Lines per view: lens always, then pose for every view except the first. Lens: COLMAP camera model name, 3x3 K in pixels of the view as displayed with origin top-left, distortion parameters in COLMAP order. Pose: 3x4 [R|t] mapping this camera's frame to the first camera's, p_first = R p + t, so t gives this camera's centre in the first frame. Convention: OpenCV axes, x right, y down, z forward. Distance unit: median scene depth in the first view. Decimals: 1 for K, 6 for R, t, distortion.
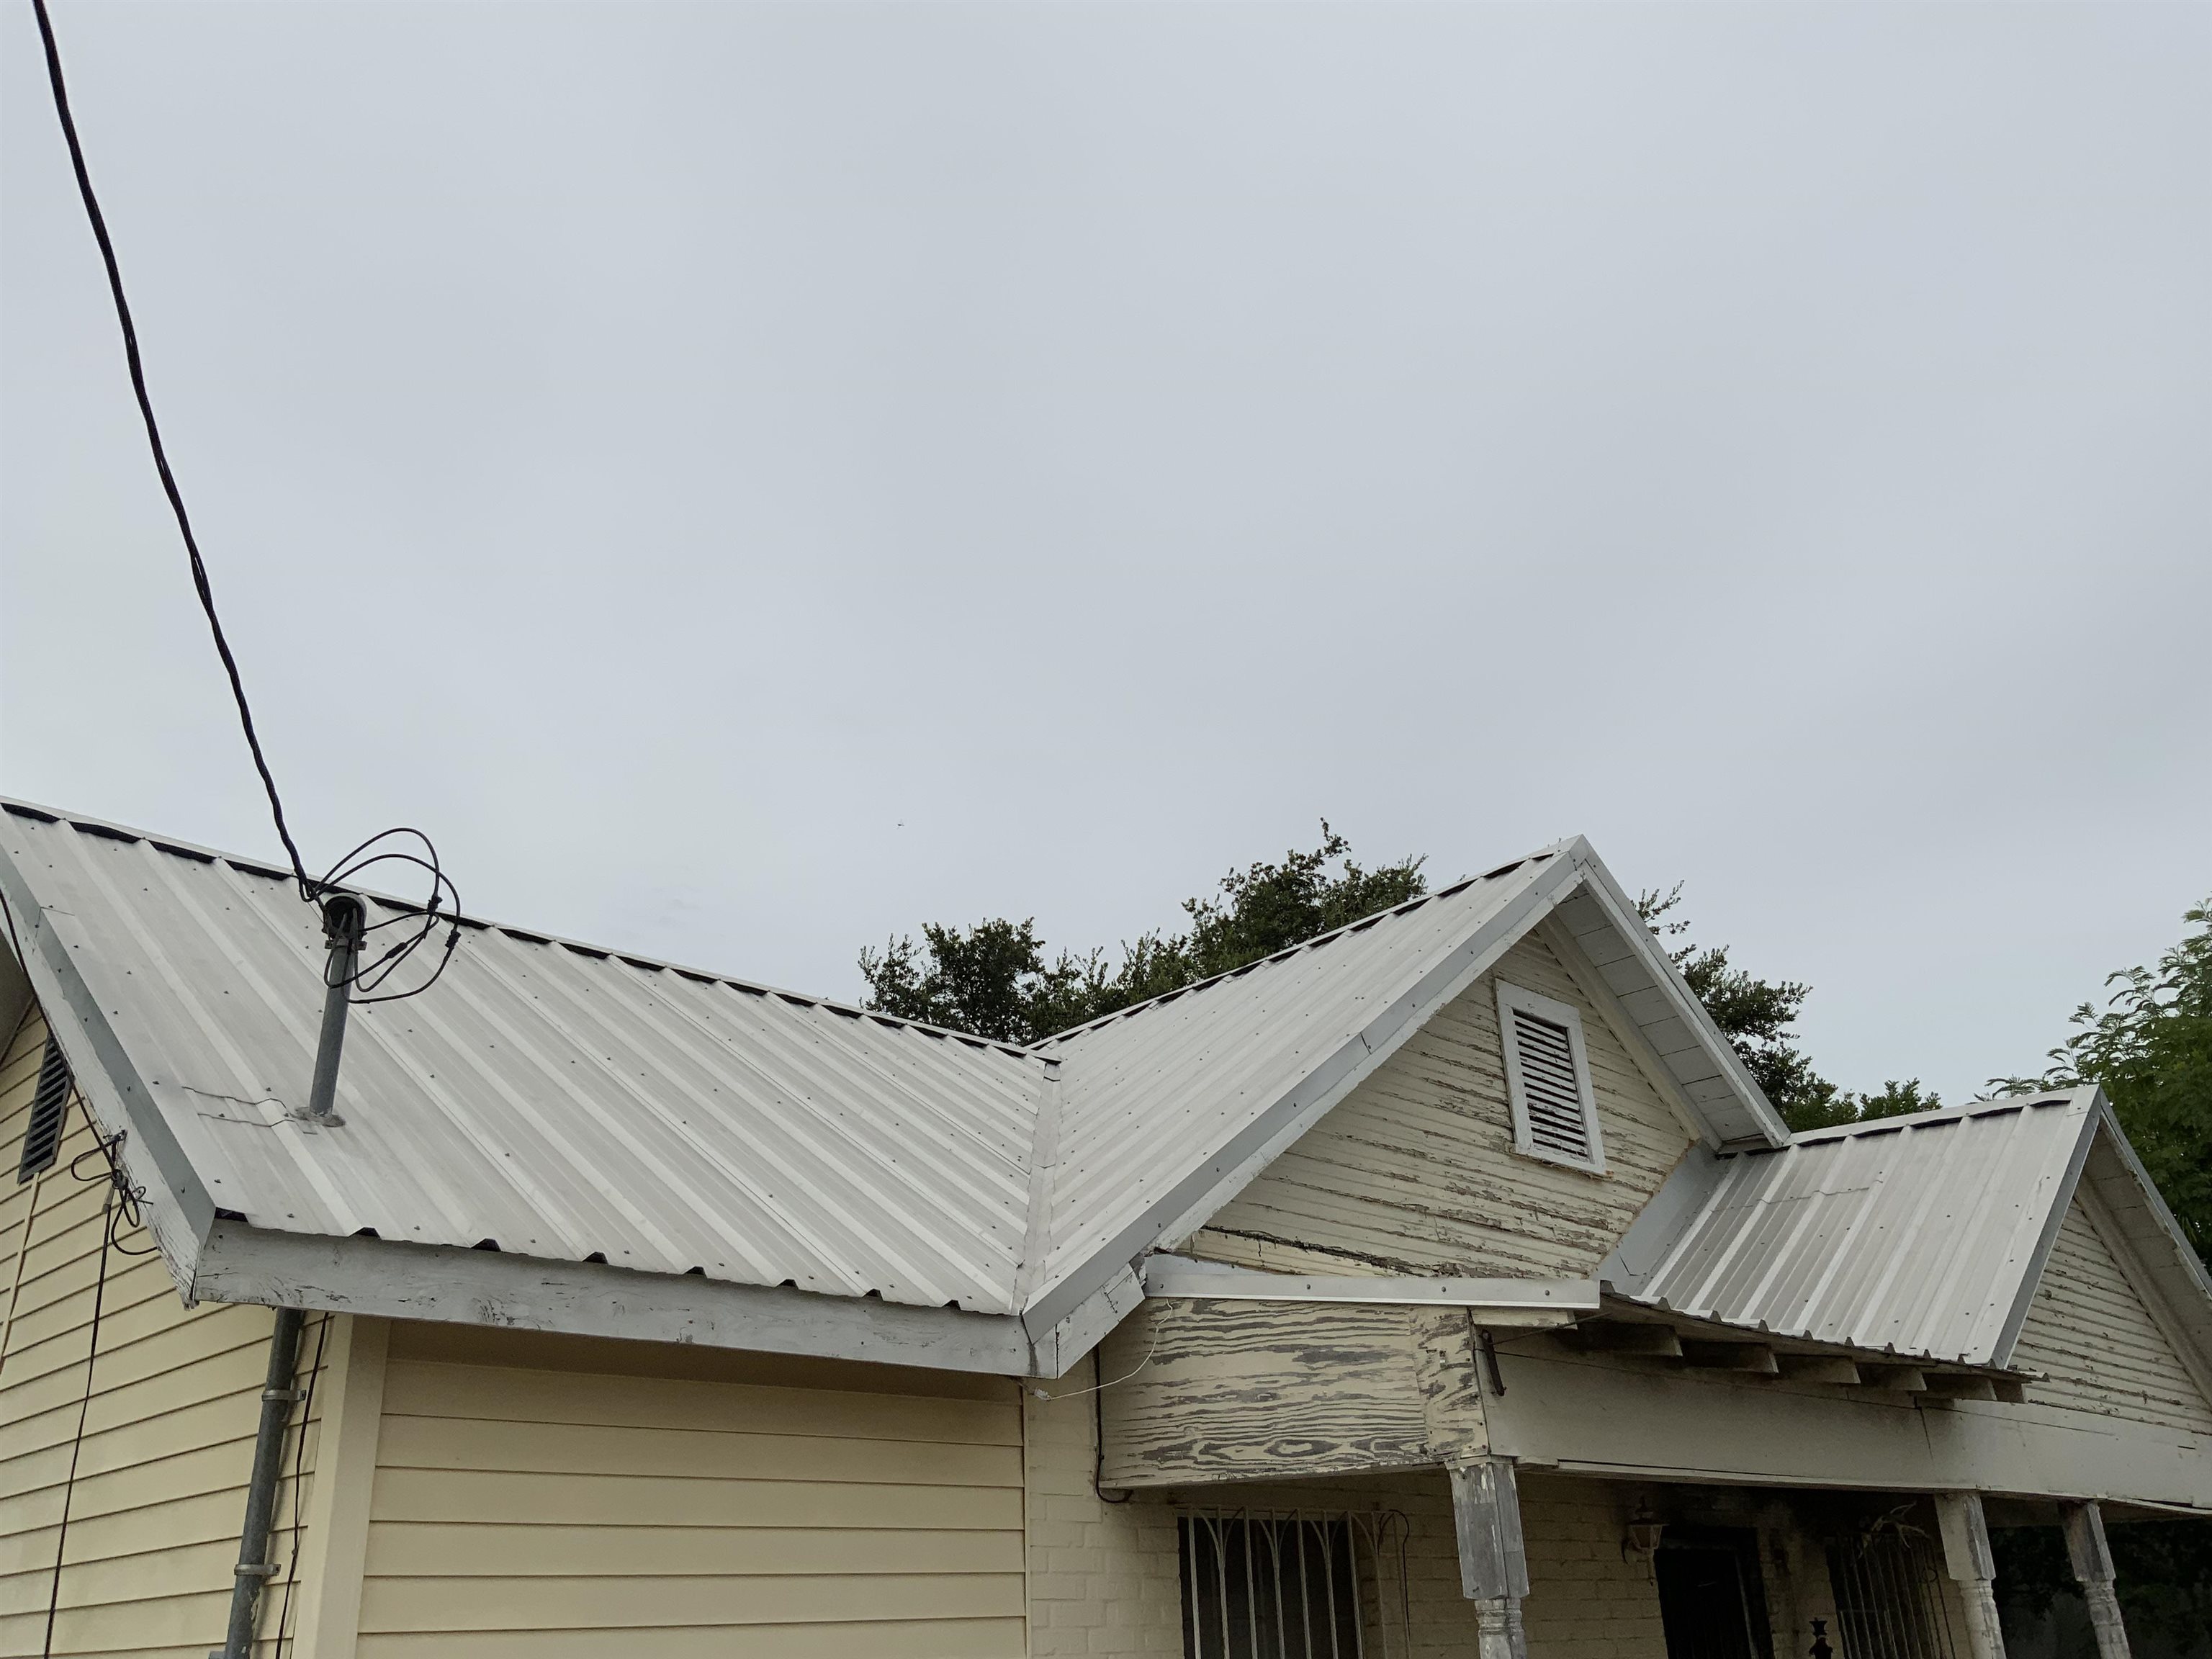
lens RADIAL K [[1840.1, 0, 1112.8], [0, 1840.1, 768.2], [0, 0, 1]] dist [0.057420, -0.120496]
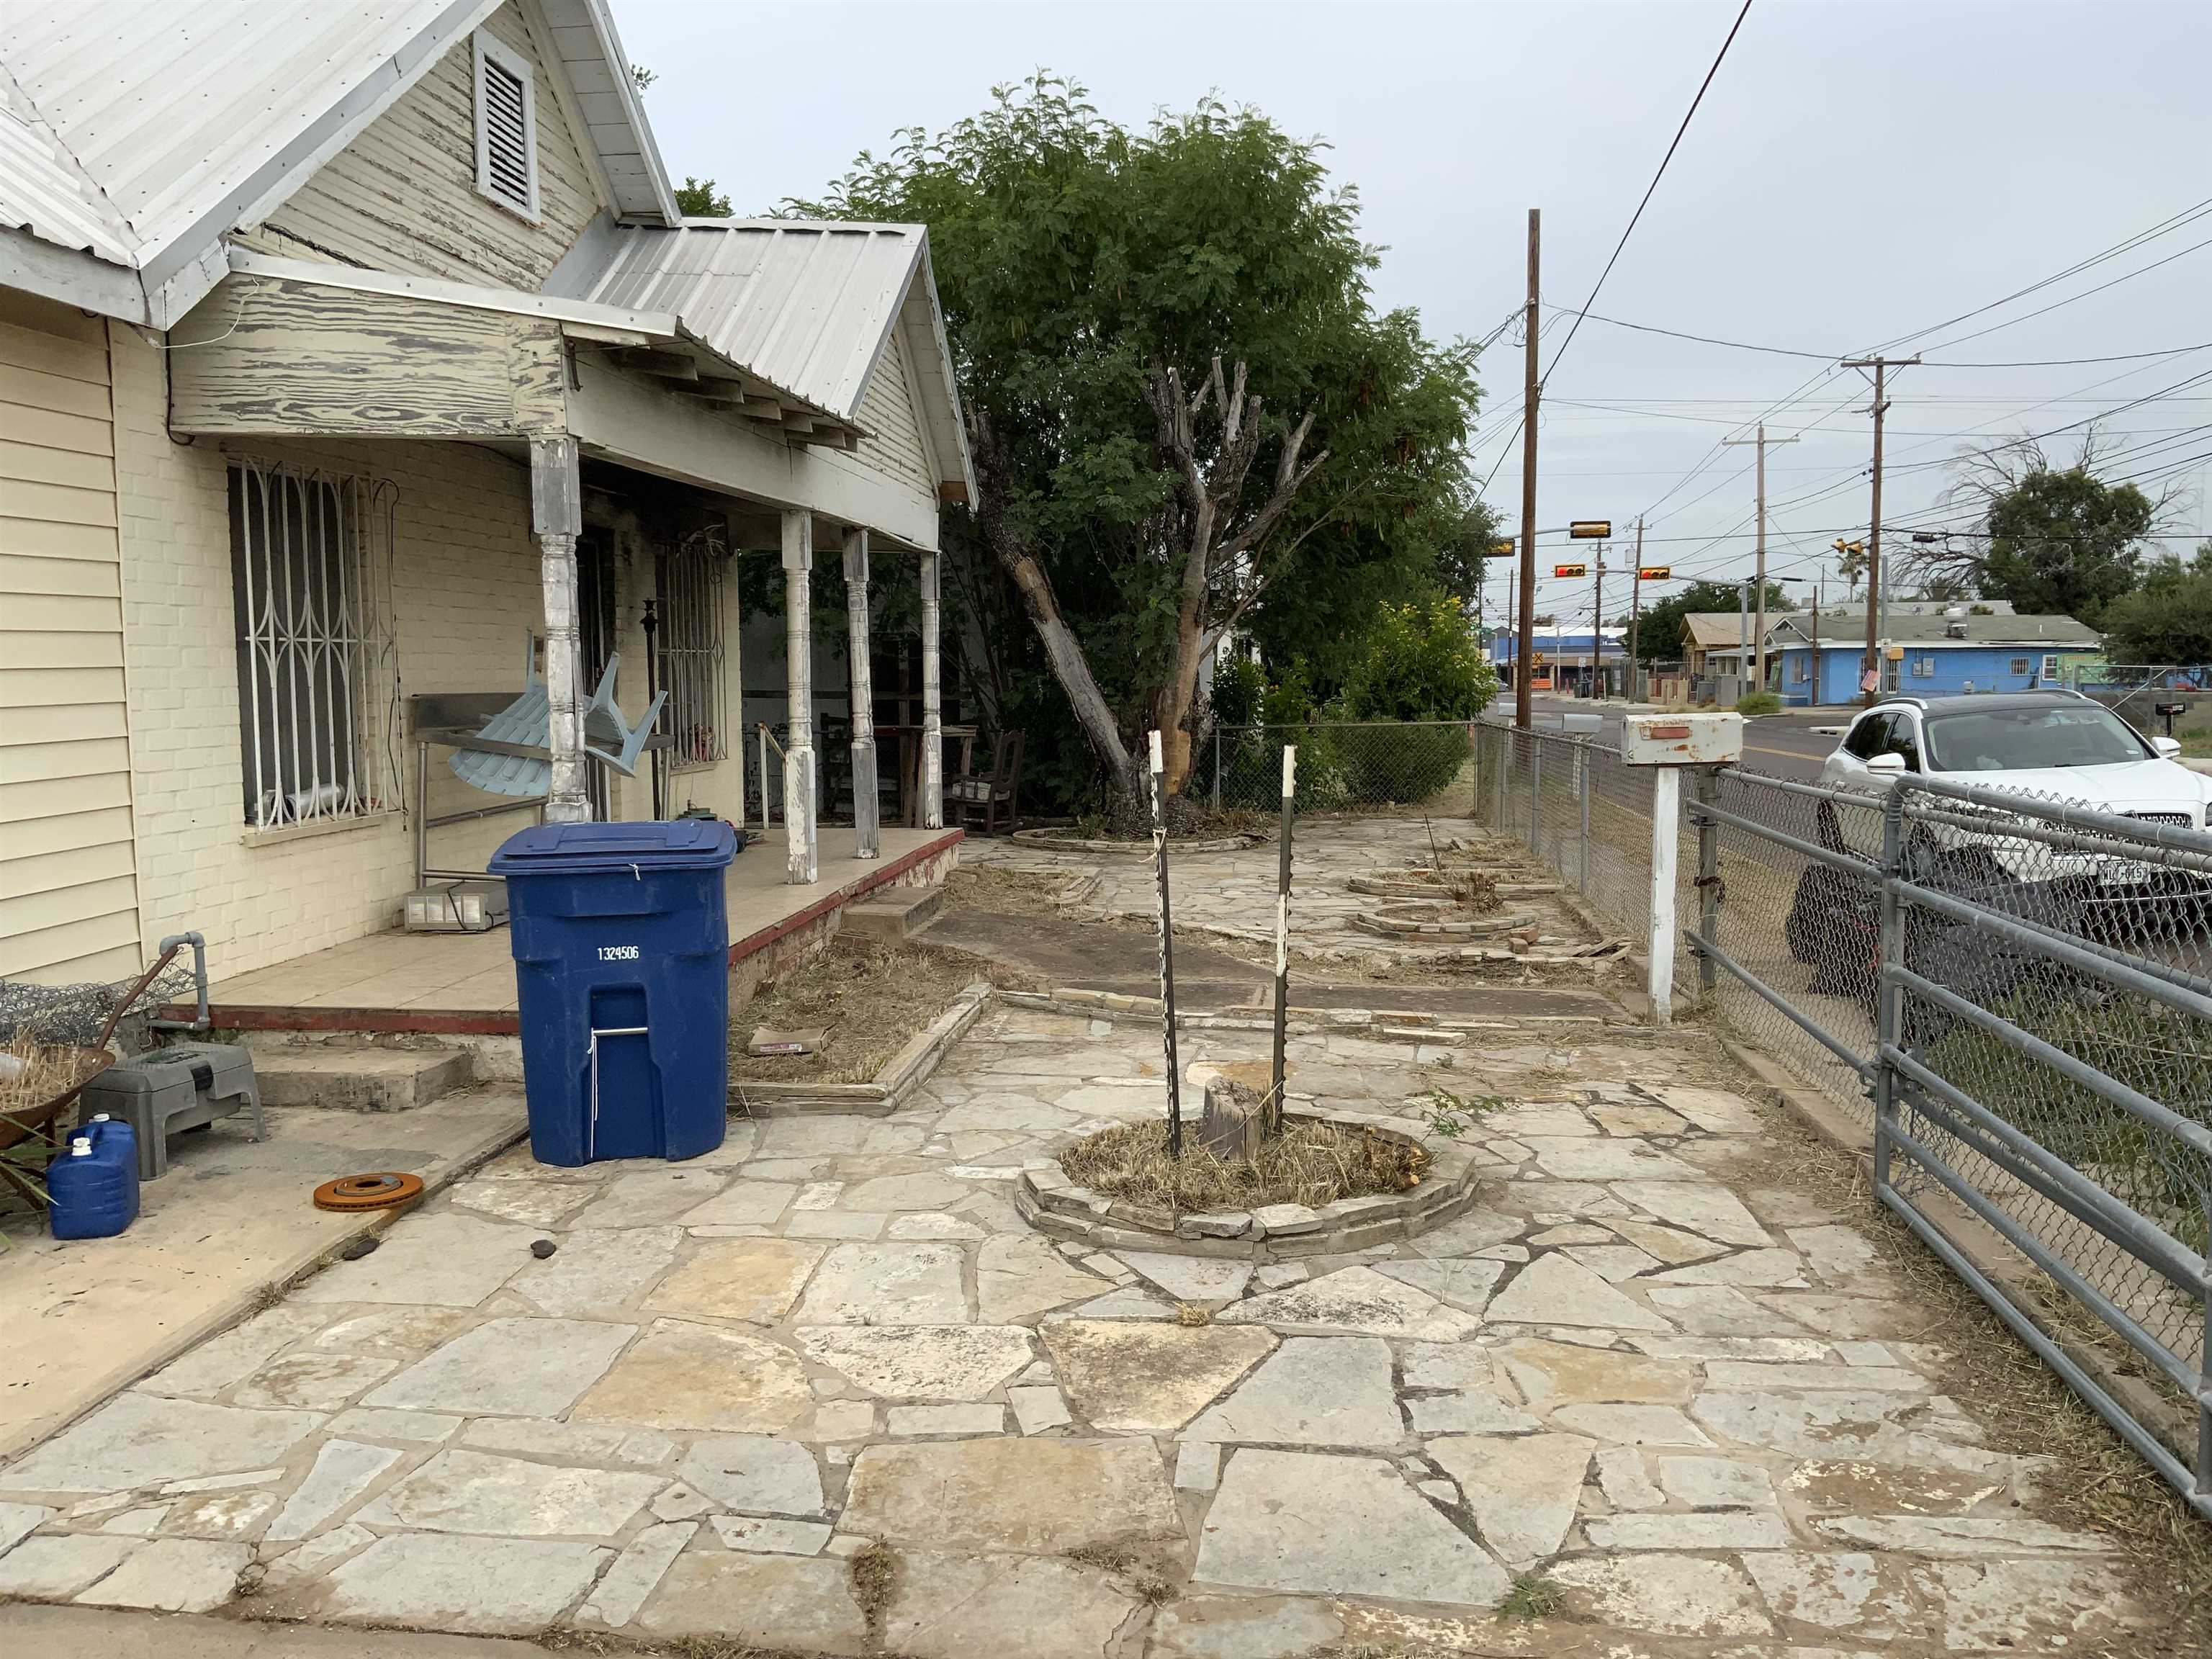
lens RADIAL K [[1840.1, 0, 1112.8], [0, 1840.1, 768.2], [0, 0, 1]] dist [0.057420, -0.120496]
pose [[0.784966, -0.007052, 0.619499, -0.265502], [-0.288595, 0.880659, 0.375704, -0.018437], [-0.548217, -0.473699, 0.689252, -0.191774]]
